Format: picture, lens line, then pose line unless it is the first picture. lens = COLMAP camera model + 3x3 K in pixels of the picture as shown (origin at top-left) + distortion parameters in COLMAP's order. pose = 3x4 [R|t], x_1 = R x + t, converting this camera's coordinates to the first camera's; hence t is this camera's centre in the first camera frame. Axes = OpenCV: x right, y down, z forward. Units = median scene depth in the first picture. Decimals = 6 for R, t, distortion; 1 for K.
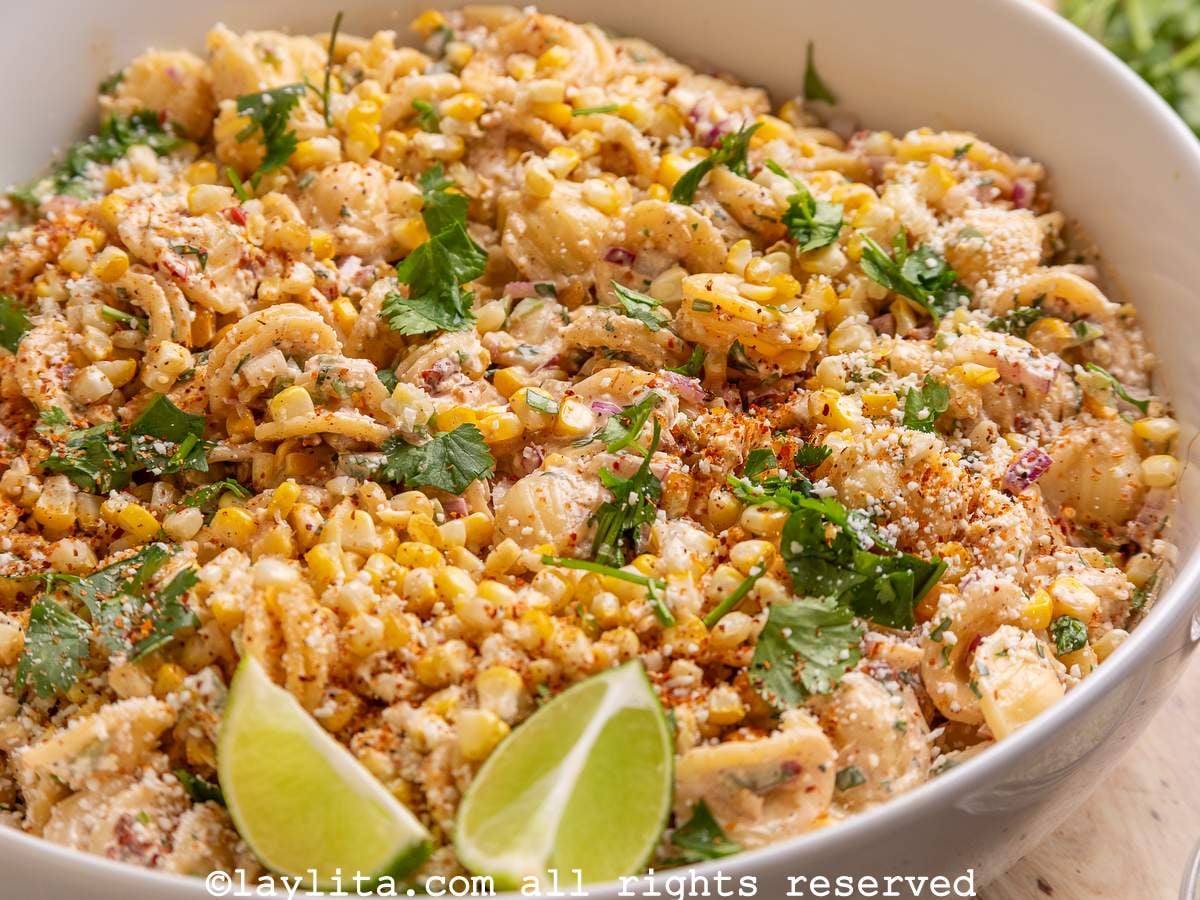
lens RADIAL K [[3396.9, 0, 687.8], [0, 3396.9, 452.3], [0, 0, 1]] dist [-0.045742, -0.109381]
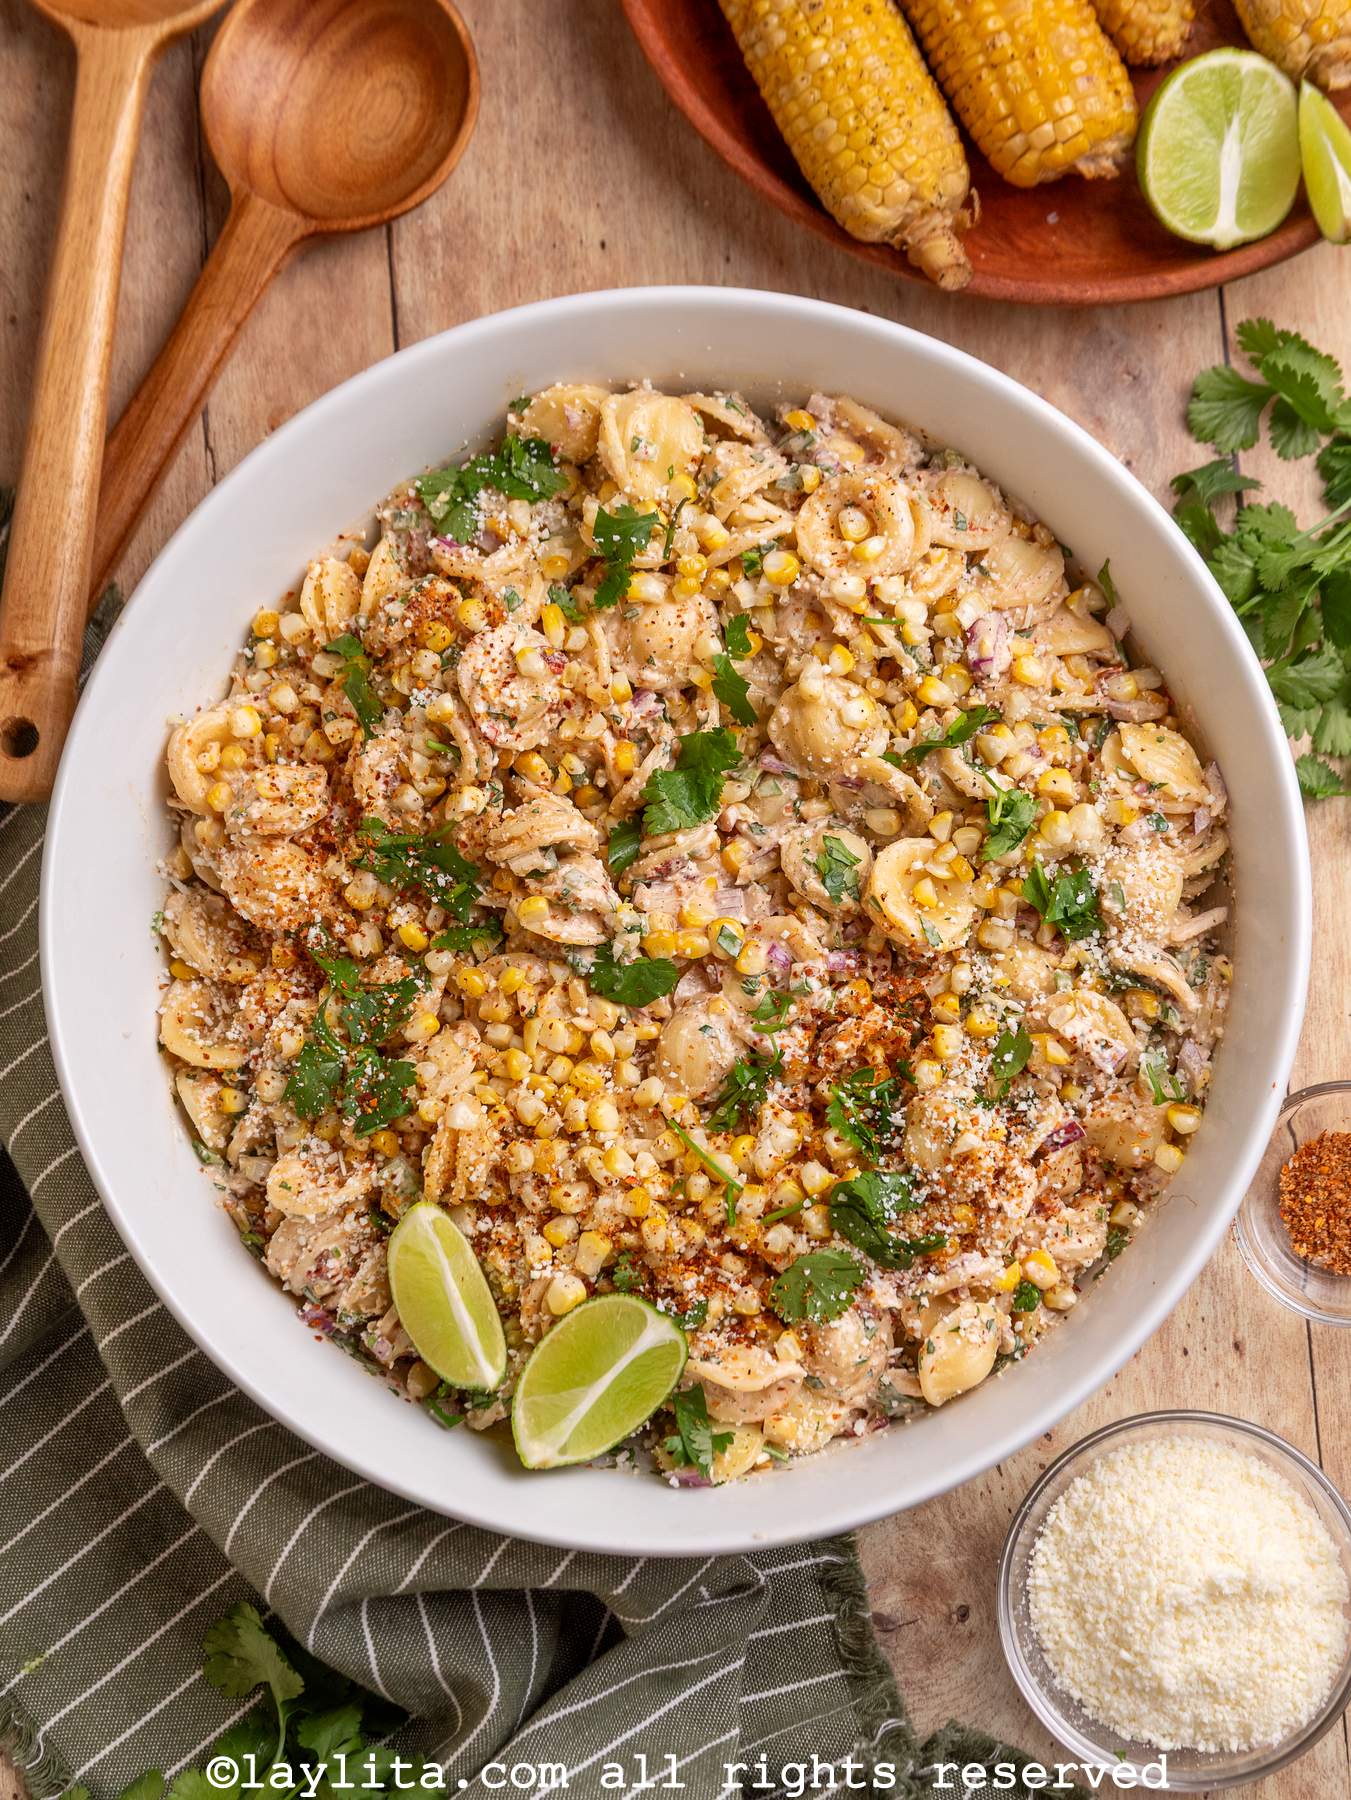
lens RADIAL K [[3303.3, 0, 675.5], [0, 3303.3, 900.0], [0, 0, 1]] dist [-0.033190, -0.032593]
pose [[0.934699, 0.337737, -0.110775, 0.068802], [-0.171859, 0.702233, 0.690893, -0.862256], [0.311130, -0.626739, 0.714420, 0.117093]]
